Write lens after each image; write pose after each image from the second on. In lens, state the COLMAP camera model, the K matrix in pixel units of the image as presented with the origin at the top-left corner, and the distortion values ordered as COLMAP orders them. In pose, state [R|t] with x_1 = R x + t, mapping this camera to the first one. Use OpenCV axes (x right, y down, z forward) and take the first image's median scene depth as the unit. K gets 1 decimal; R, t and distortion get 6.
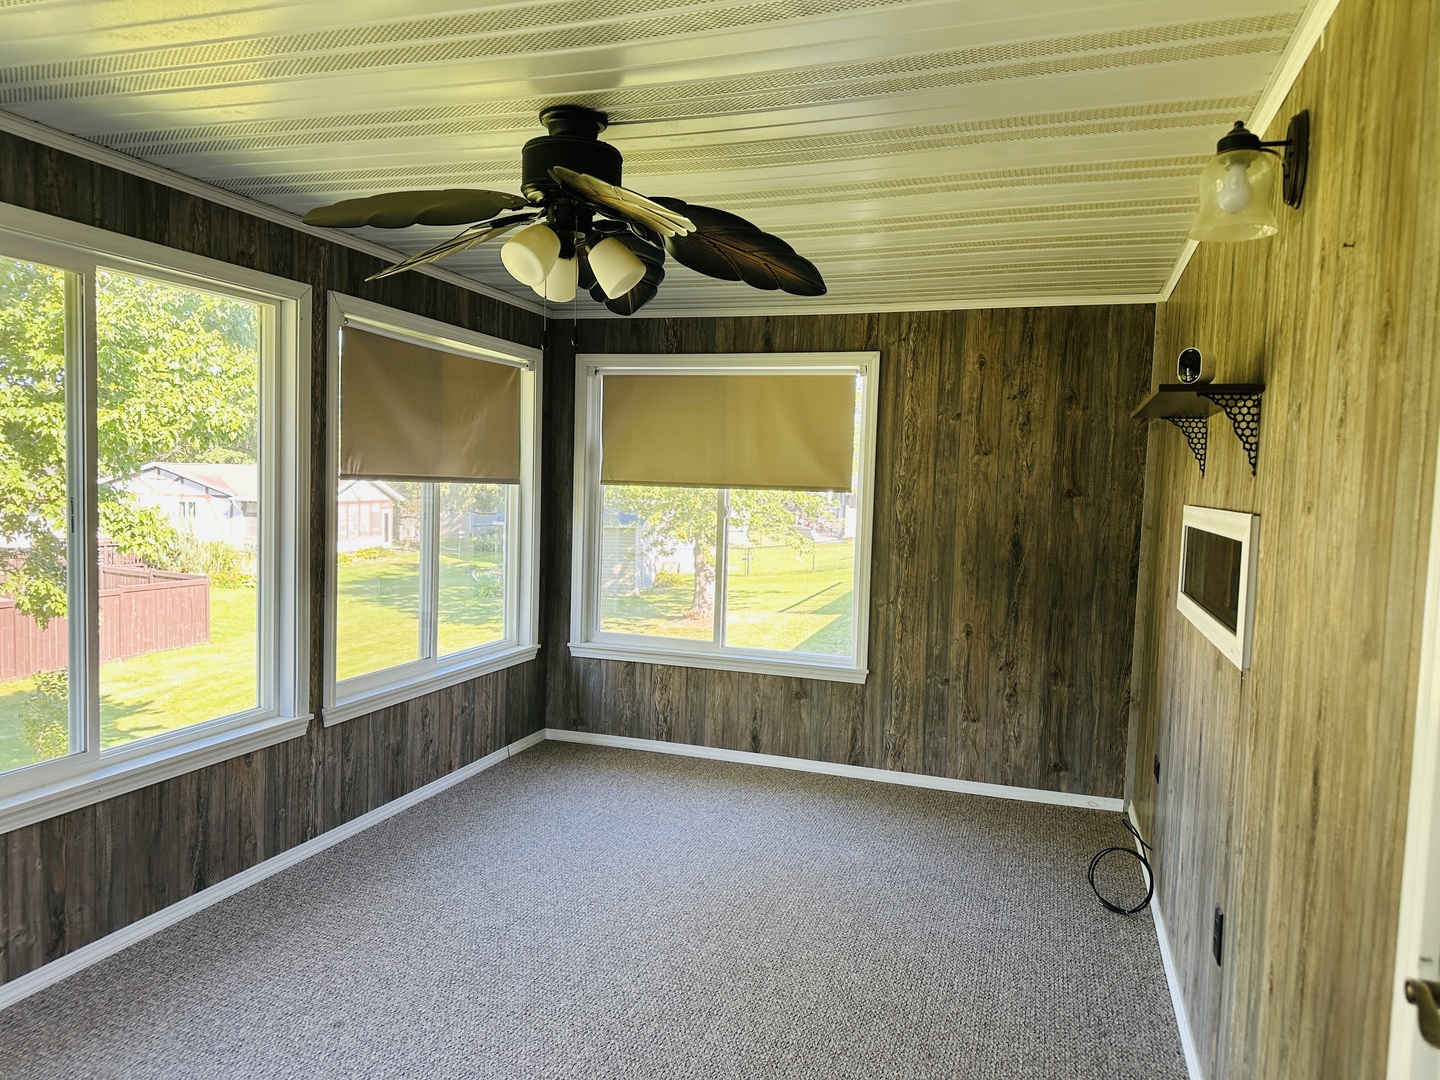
lens RADIAL K [[1021.9, 0, 719.1], [0, 1021.9, 542.5], [0, 0, 1]] dist [0.084907, -0.052700]
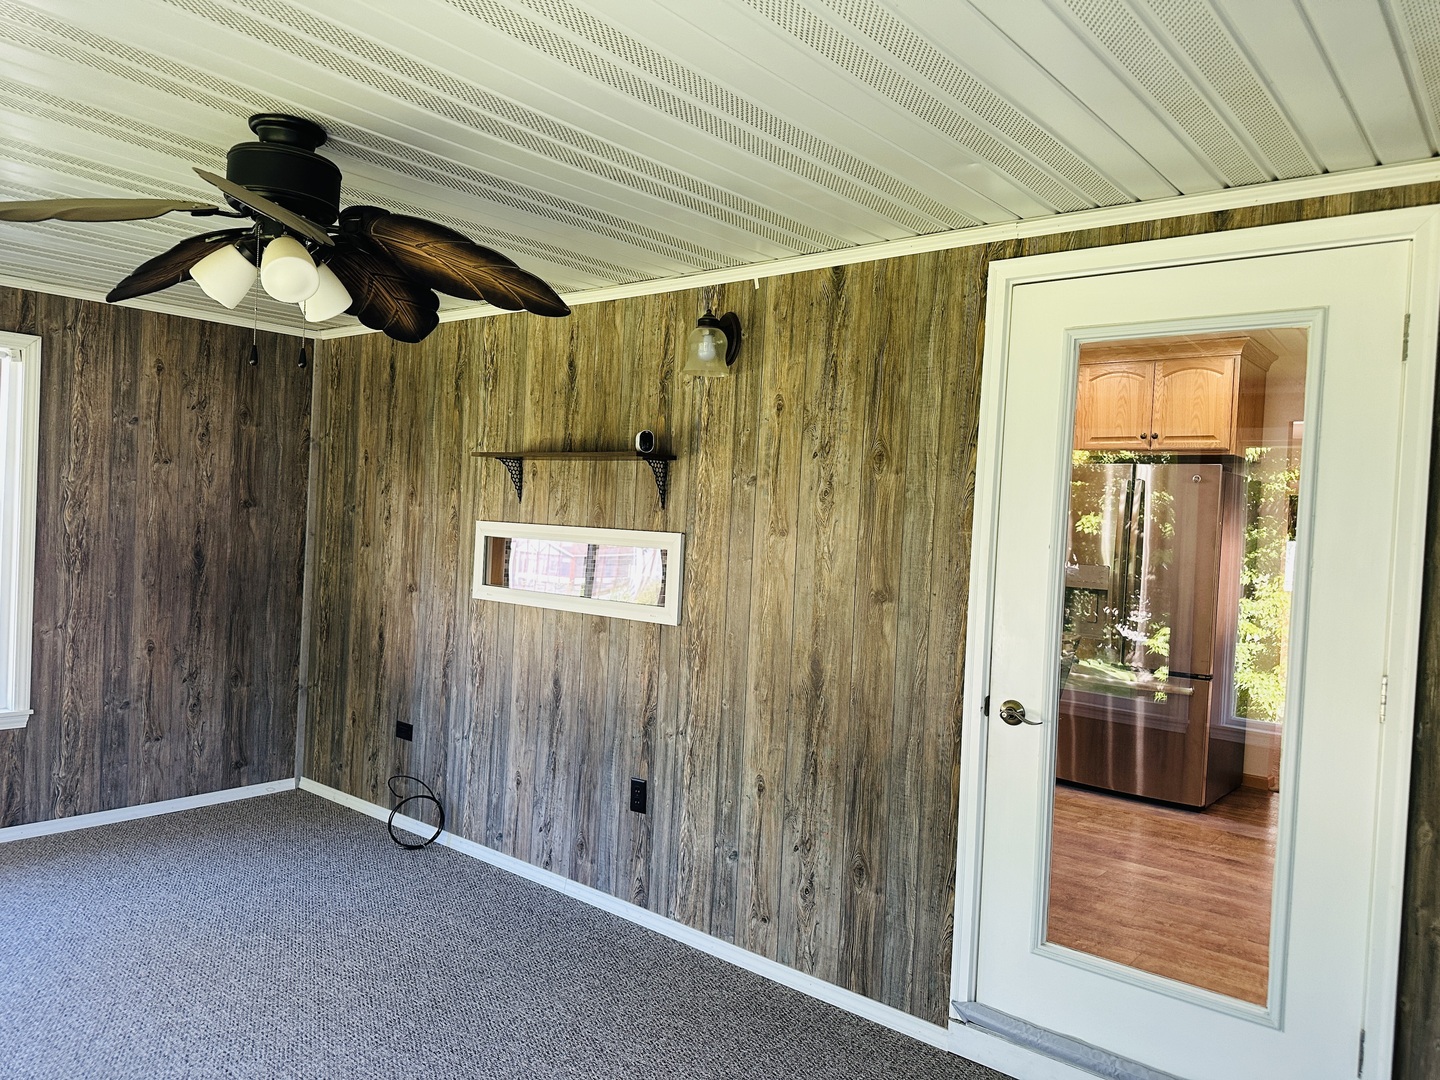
lens RADIAL K [[1021.9, 0, 719.3], [0, 1021.9, 536.4], [0, 0, 1]] dist [0.084907, -0.052700]
pose [[0.370752, -0.027535, 0.928324, -0.461807], [0.023555, 0.999518, 0.020240, -0.023696], [-0.928433, 0.014362, 0.371222, 0.150065]]
